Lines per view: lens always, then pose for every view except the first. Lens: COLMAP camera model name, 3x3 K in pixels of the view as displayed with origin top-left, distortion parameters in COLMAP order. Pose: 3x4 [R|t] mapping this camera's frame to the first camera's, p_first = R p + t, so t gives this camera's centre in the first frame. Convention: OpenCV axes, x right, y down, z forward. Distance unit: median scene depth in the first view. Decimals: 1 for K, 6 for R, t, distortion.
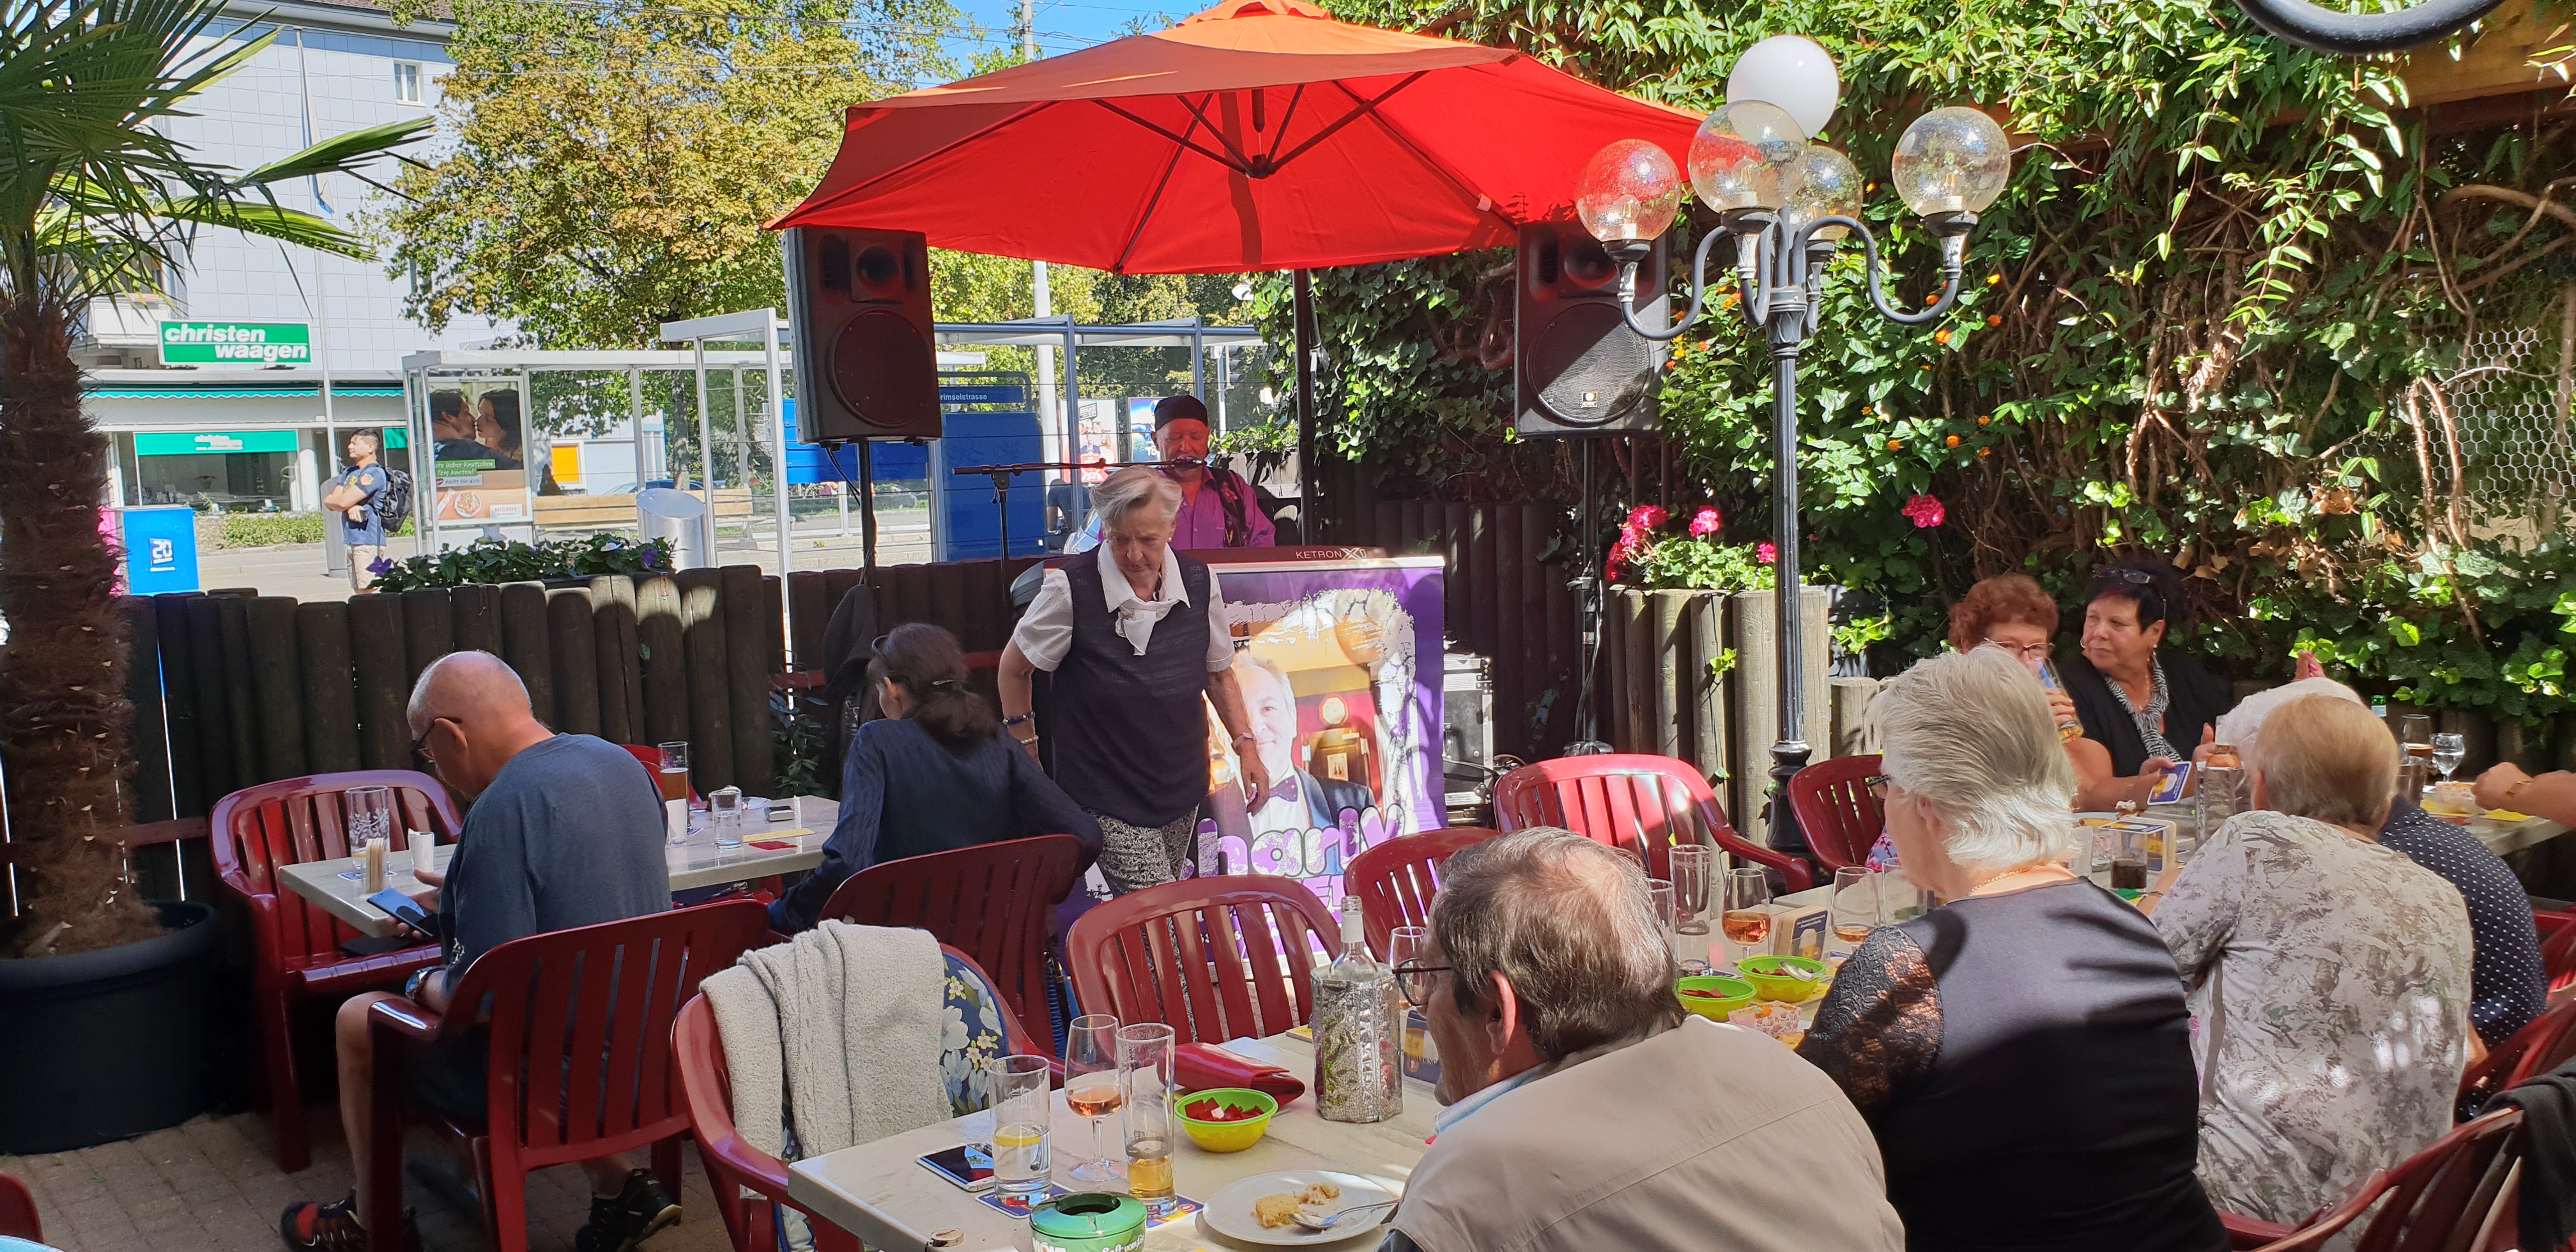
lens RADIAL K [[2106.4, 0, 1278.2], [0, 2106.4, 591.4], [0, 0, 1]] dist [0.035531, -0.011117]
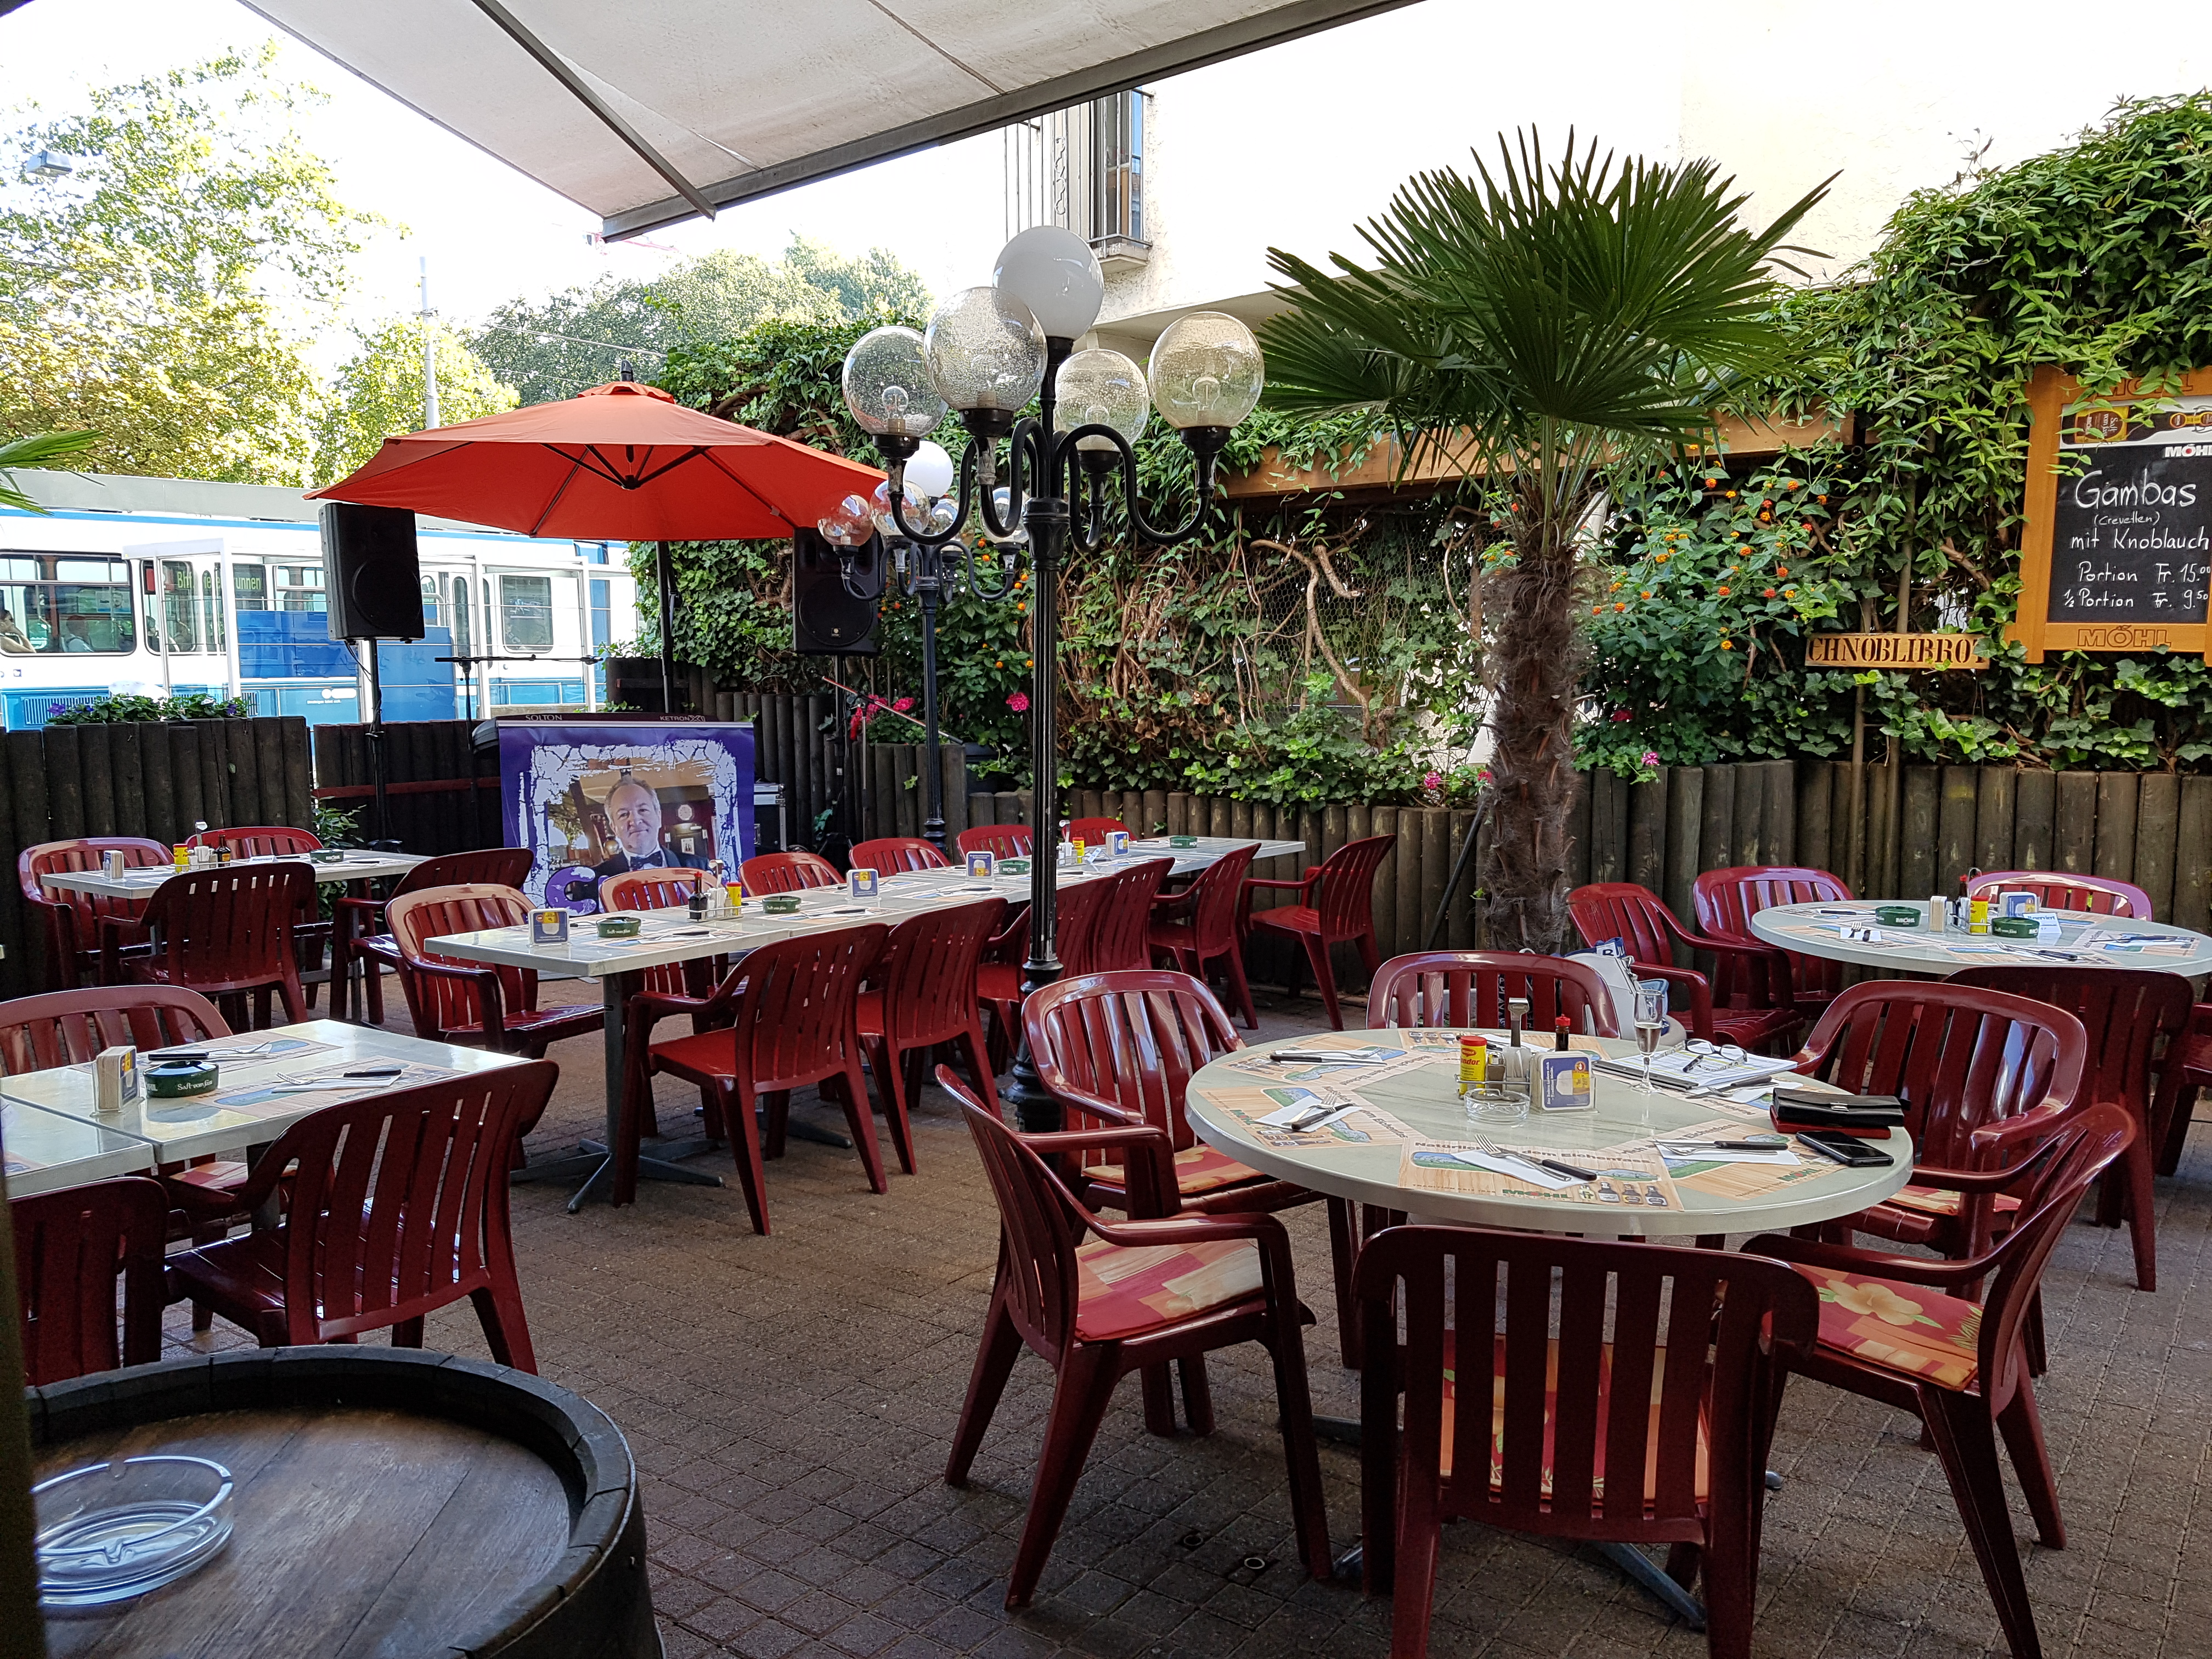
lens RADIAL K [[1704.3, 0, 1107.3], [0, 1704.3, 868.4], [0, 0, 1]] dist [0.187916, -0.299746]
pose [[0.967403, 0.002260, 0.253232, 0.004364], [-0.013271, 0.999039, 0.041782, 0.039117], [-0.252894, -0.043781, 0.966503, -0.401018]]
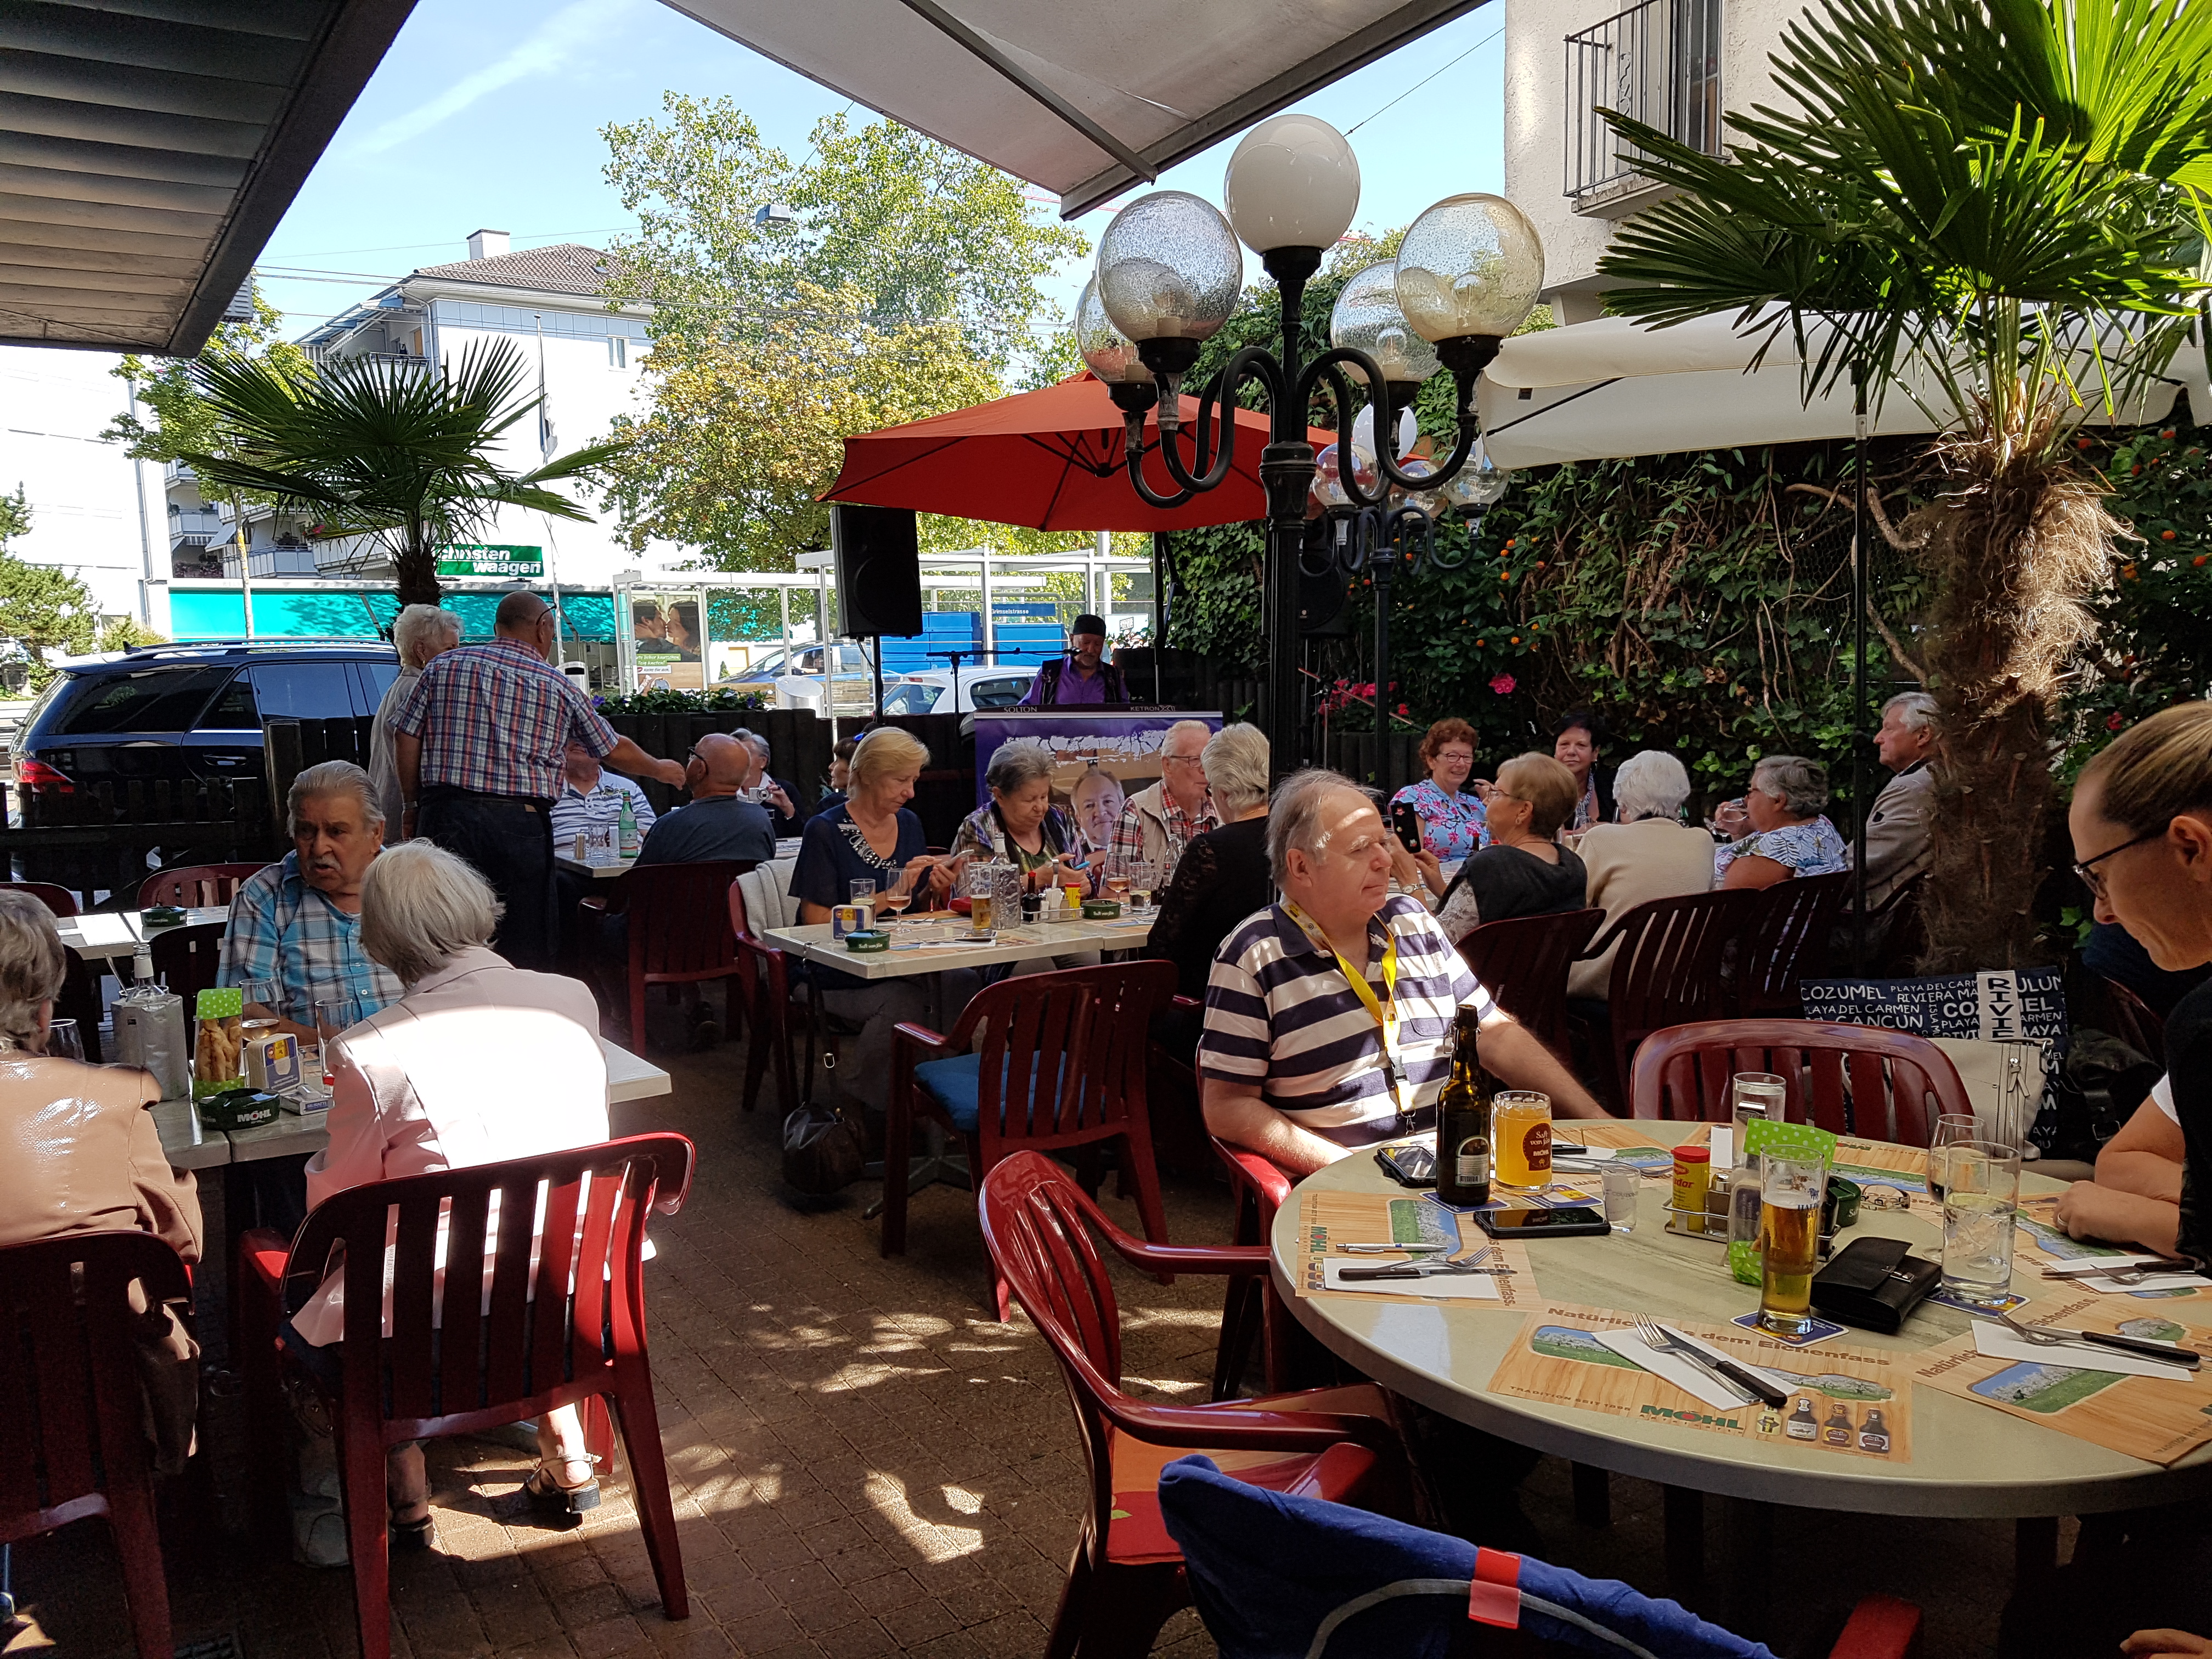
lens RADIAL K [[1704.3, 0, 1107.3], [0, 1704.3, 868.4], [0, 0, 1]] dist [0.187916, -0.299746]
pose [[0.993250, 0.027664, -0.112642, 0.135207], [-0.021425, 0.998188, 0.056224, 0.032625], [0.113993, -0.053431, 0.992044, -0.319600]]
